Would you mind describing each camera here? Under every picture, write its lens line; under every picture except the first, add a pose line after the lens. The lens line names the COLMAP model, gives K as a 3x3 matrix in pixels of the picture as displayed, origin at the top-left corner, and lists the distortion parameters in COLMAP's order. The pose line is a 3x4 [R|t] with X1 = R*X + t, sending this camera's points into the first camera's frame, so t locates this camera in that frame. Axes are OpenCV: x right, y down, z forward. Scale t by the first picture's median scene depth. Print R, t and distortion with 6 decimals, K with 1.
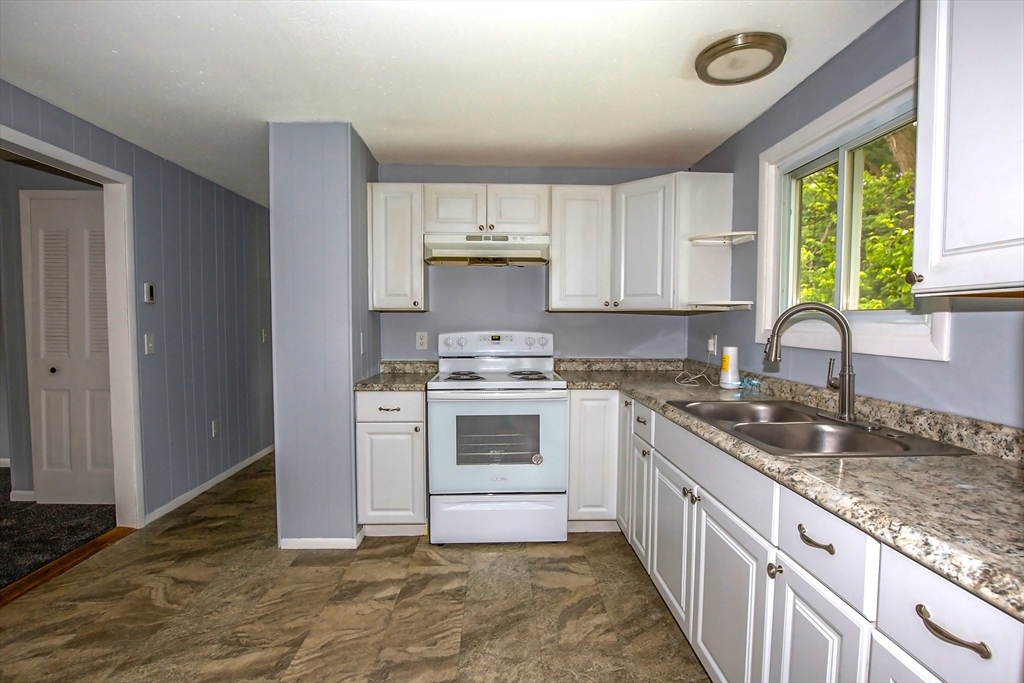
lens RADIAL K [[484.9, 0, 496.8], [0, 484.9, 338.5], [0, 0, 1]] dist [-0.032384, 0.005944]
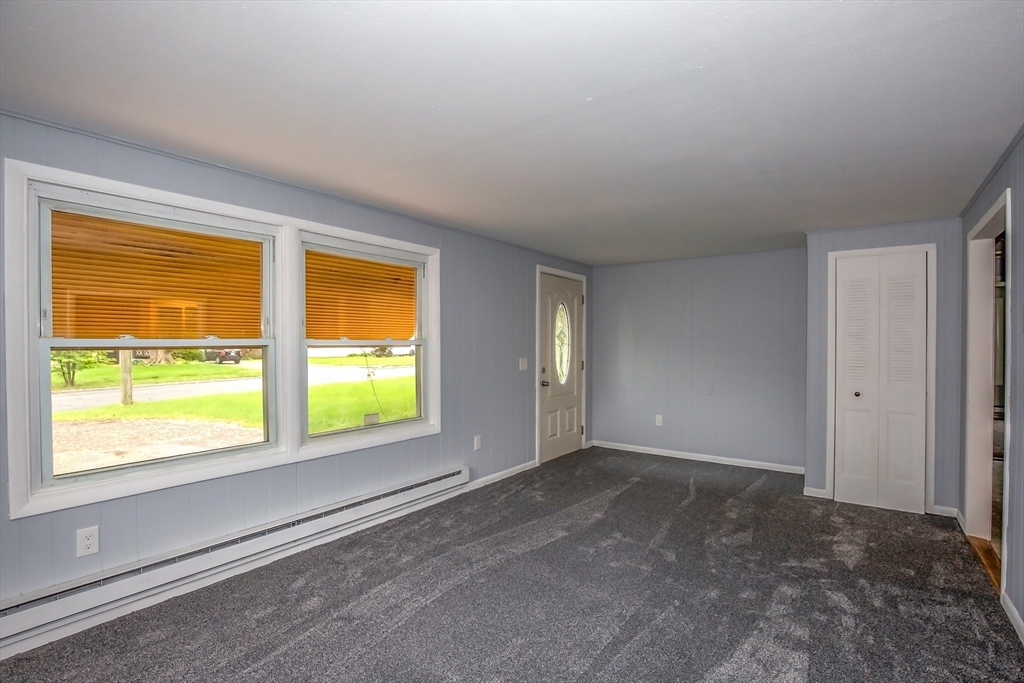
lens RADIAL K [[484.9, 0, 506.6], [0, 484.9, 349.4], [0, 0, 1]] dist [-0.032384, 0.005944]
pose [[0.796355, 0.001418, -0.604828, -1.114287], [-0.018596, 0.999582, -0.022141, -0.007649], [0.604543, 0.028880, 0.796049, -0.658561]]
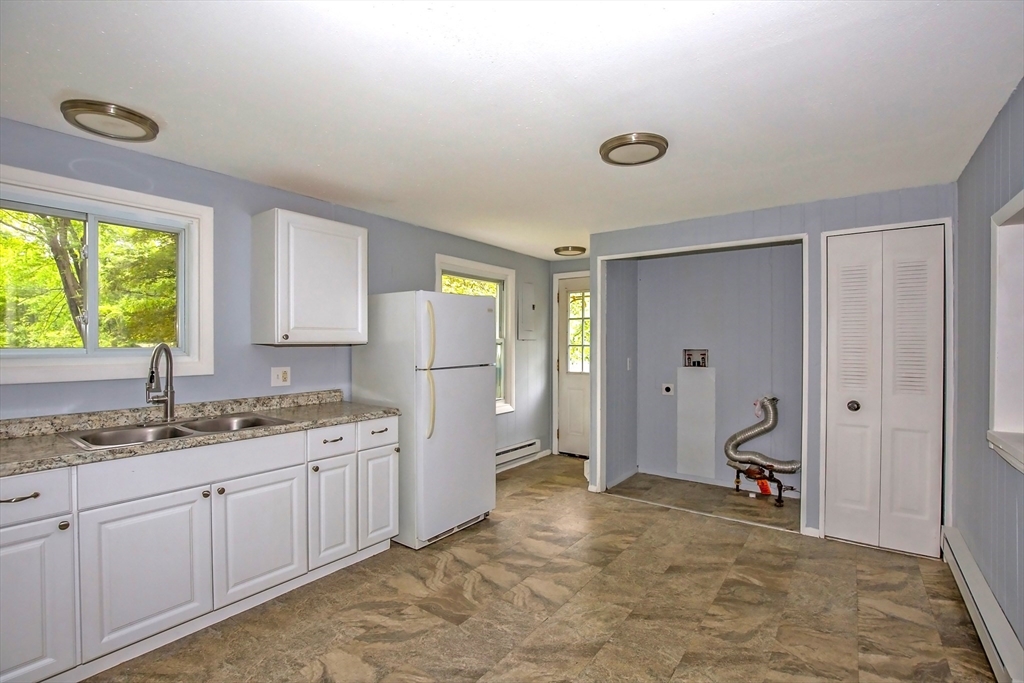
lens RADIAL K [[484.9, 0, 518.2], [0, 484.9, 340.6], [0, 0, 1]] dist [-0.032384, 0.005944]
pose [[-0.793704, -0.006553, 0.608269, -0.627654], [0.018909, 0.999193, 0.035439, -0.069316], [-0.608010, 0.039629, -0.792939, 0.919293]]
